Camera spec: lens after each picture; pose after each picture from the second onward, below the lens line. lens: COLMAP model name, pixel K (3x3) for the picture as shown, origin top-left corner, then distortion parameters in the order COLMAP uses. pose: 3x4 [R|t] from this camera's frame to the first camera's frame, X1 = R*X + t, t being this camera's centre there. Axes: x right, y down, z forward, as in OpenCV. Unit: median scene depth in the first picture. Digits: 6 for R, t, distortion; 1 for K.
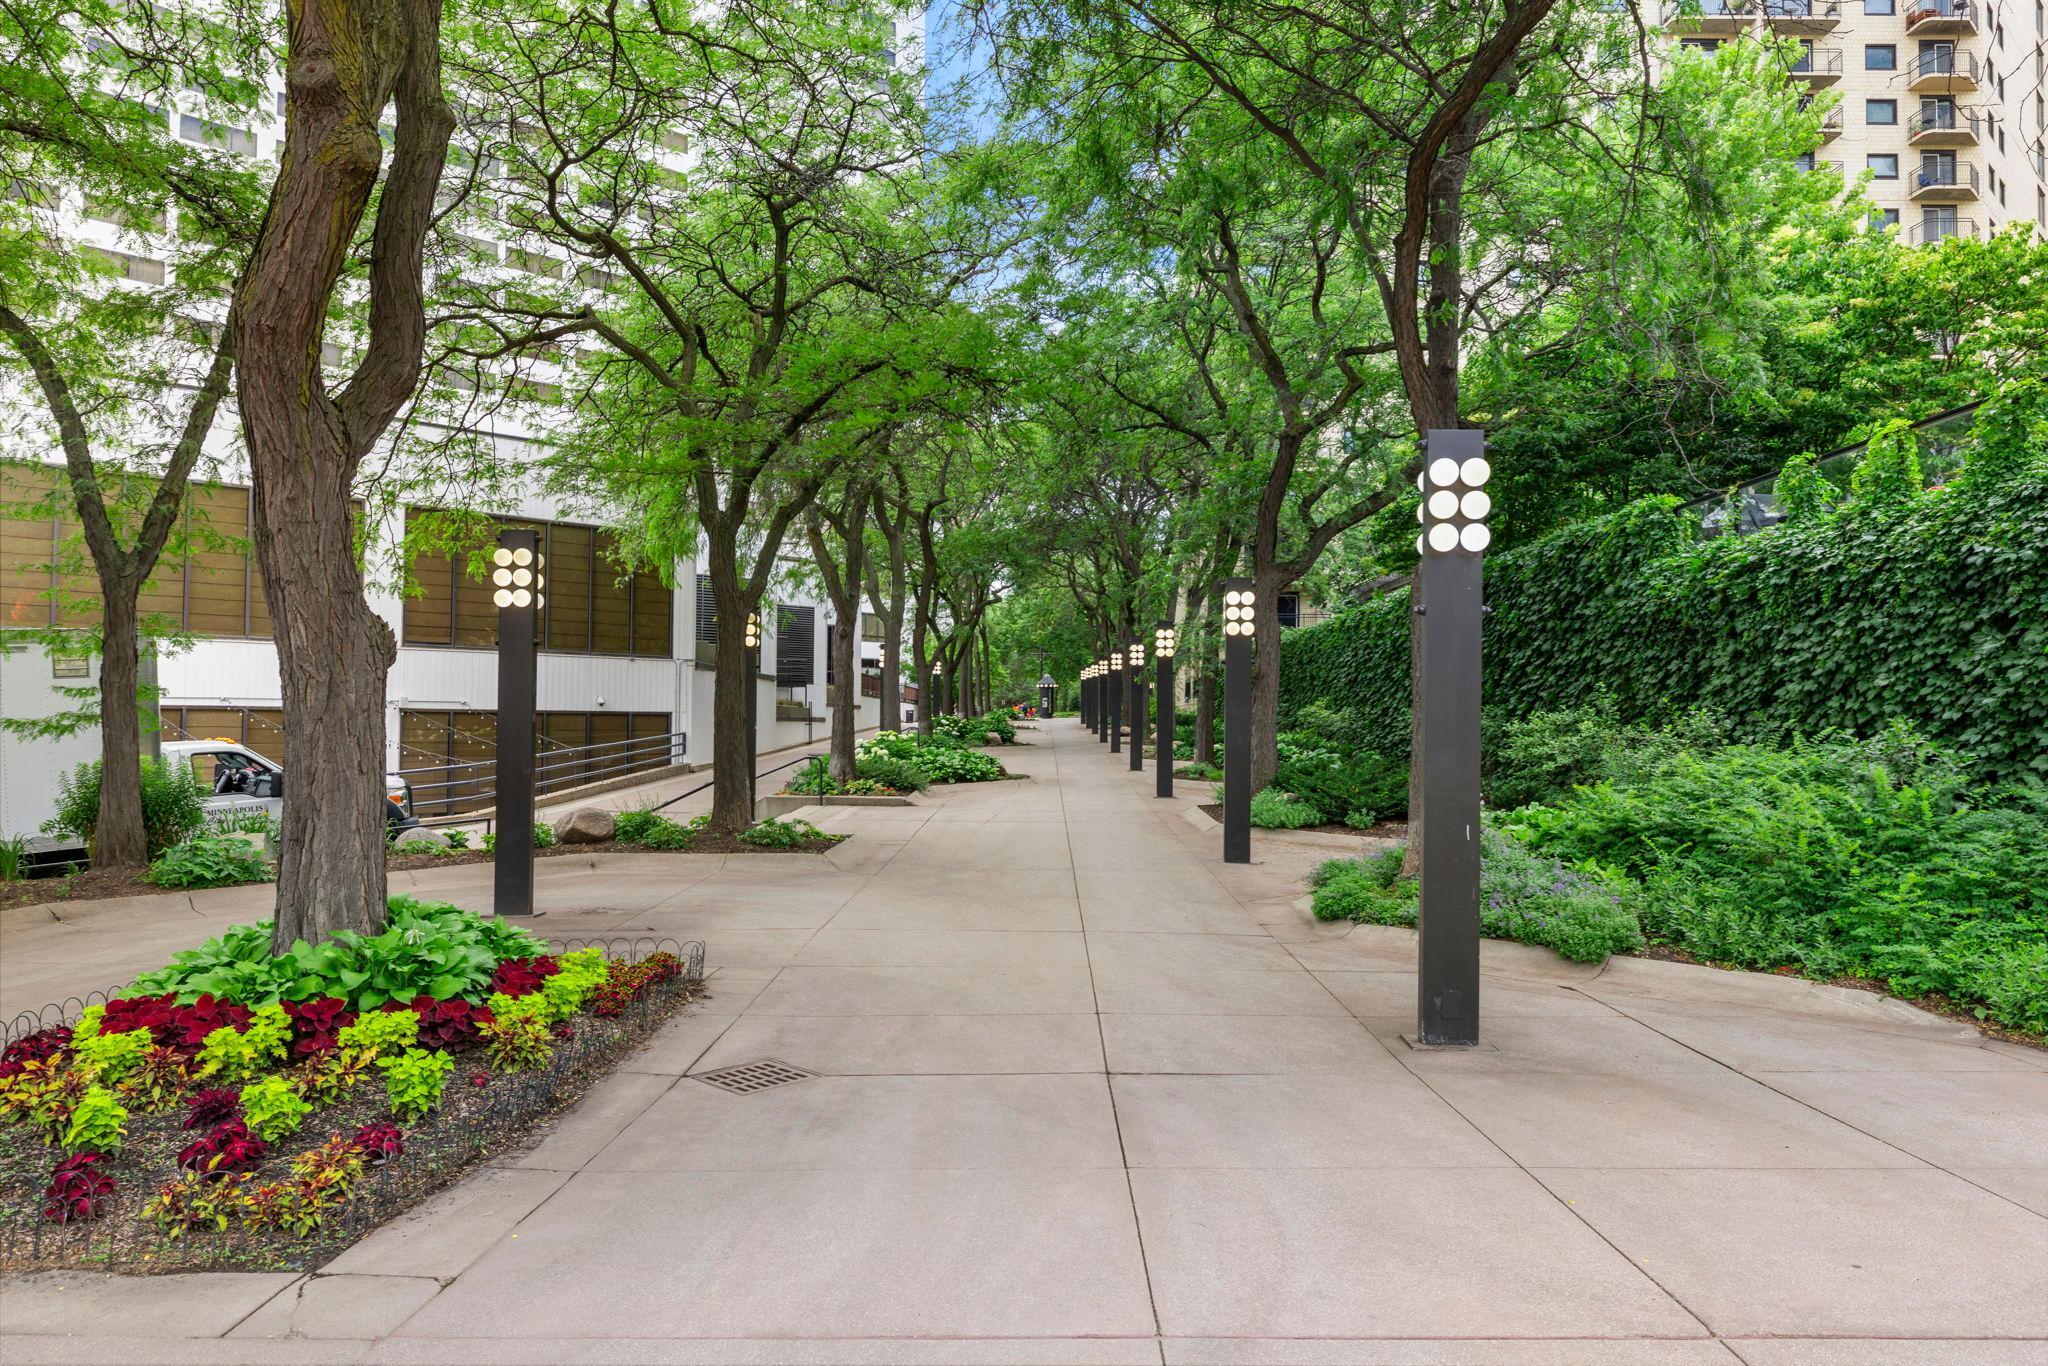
lens RADIAL K [[1133.1, 0, 1024.0], [0, 1133.1, 683.0], [0, 0, 1]] dist [-0.000290, -0.000086]
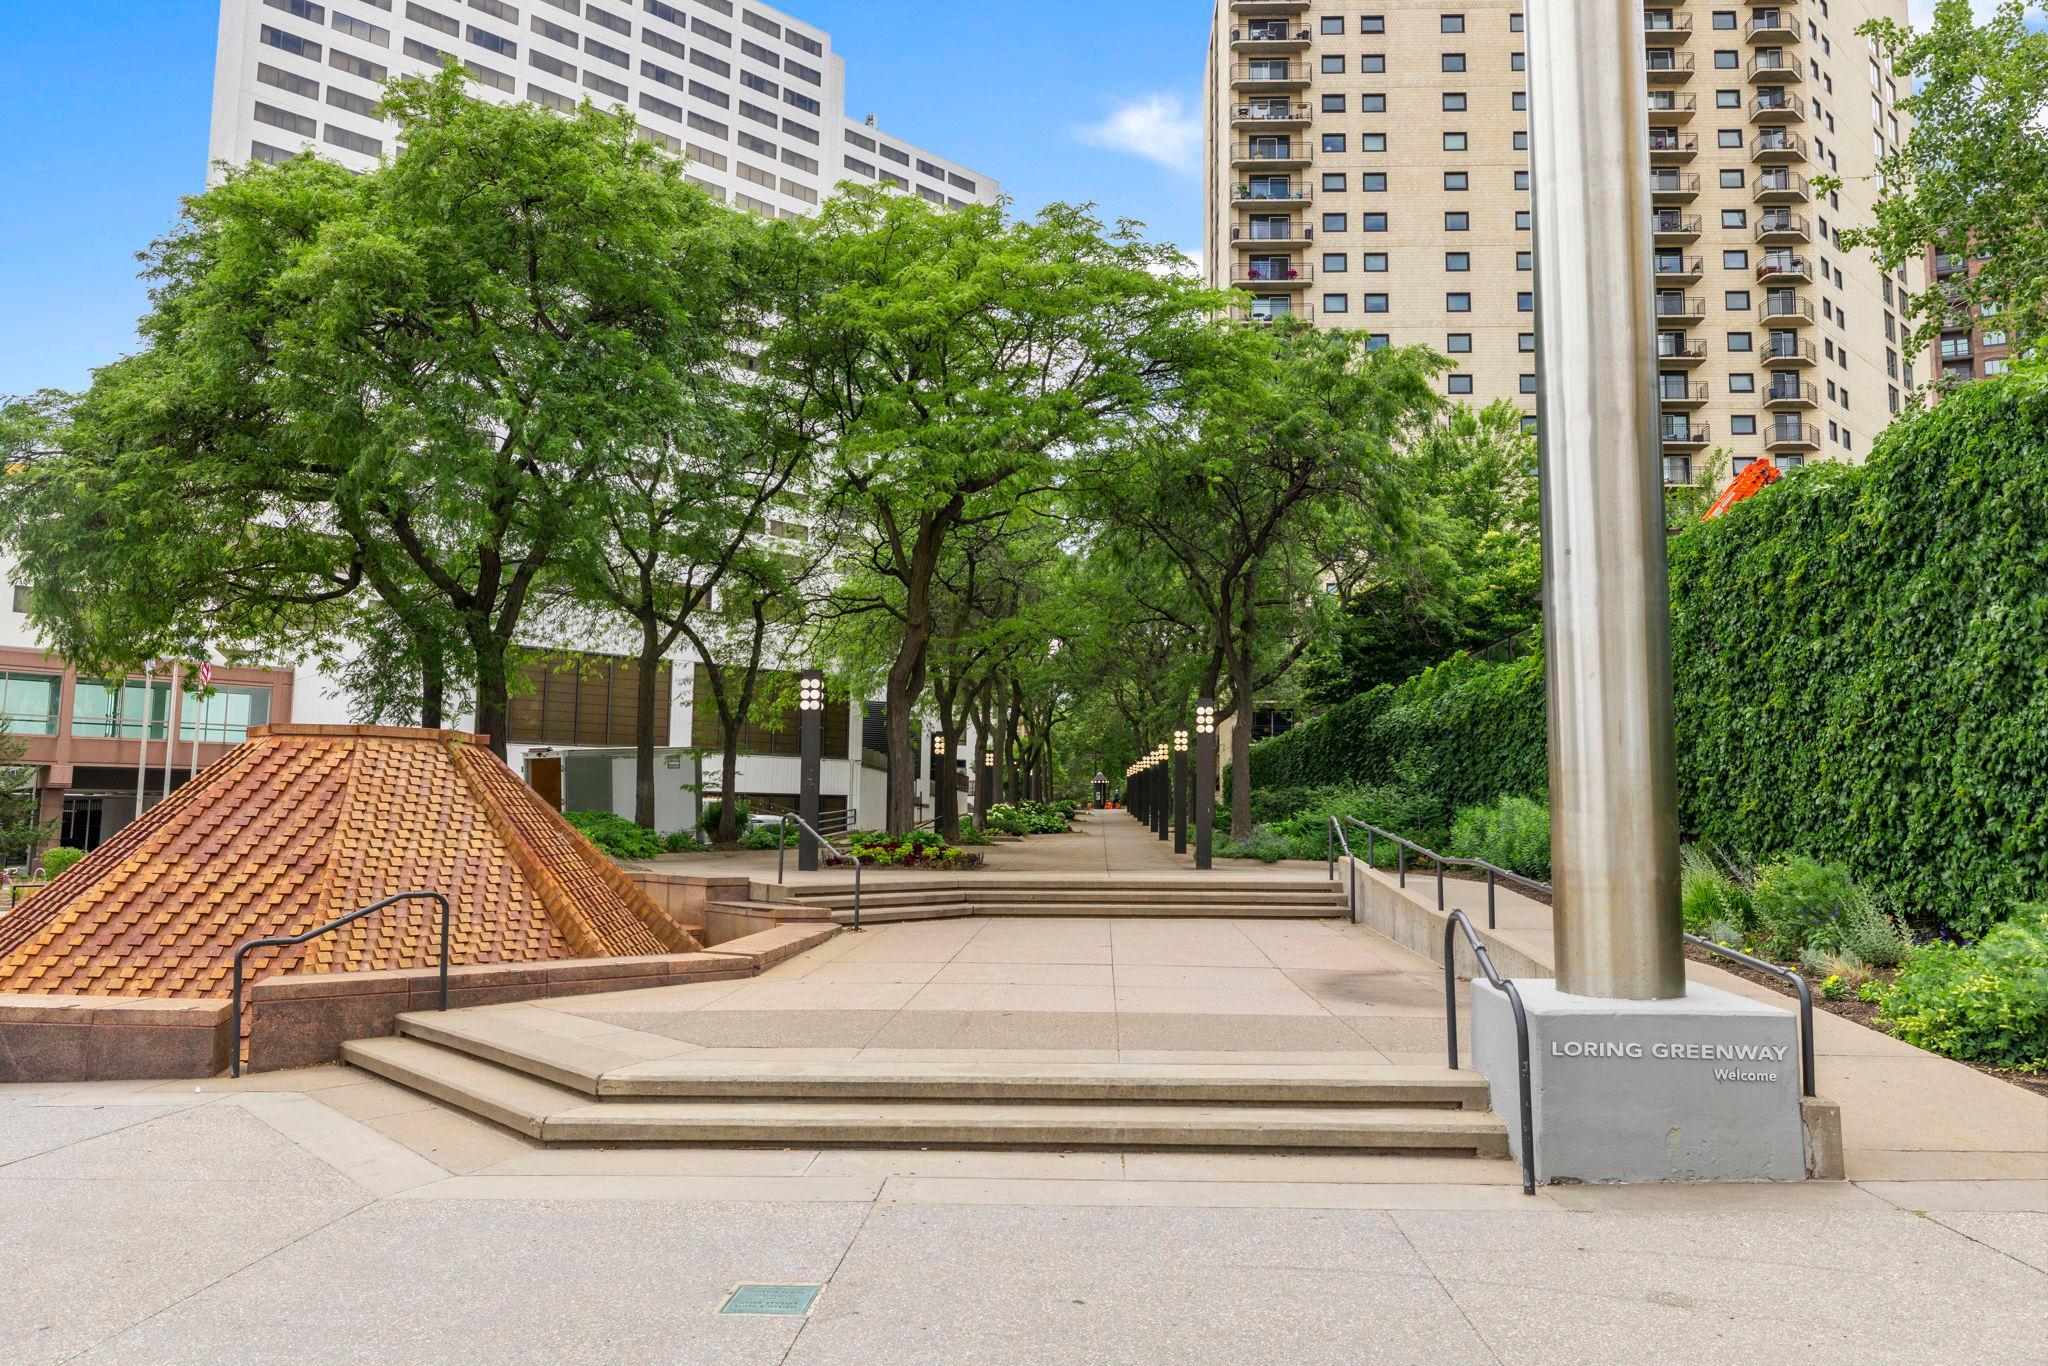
lens RADIAL K [[1133.1, 0, 1024.0], [0, 1133.1, 683.0], [0, 0, 1]] dist [-0.000290, -0.000086]
pose [[0.998792, -0.000296, -0.049133, -0.002084], [-0.004049, 0.996084, -0.088314, 0.006357], [0.048967, 0.088406, 0.994880, -0.344143]]
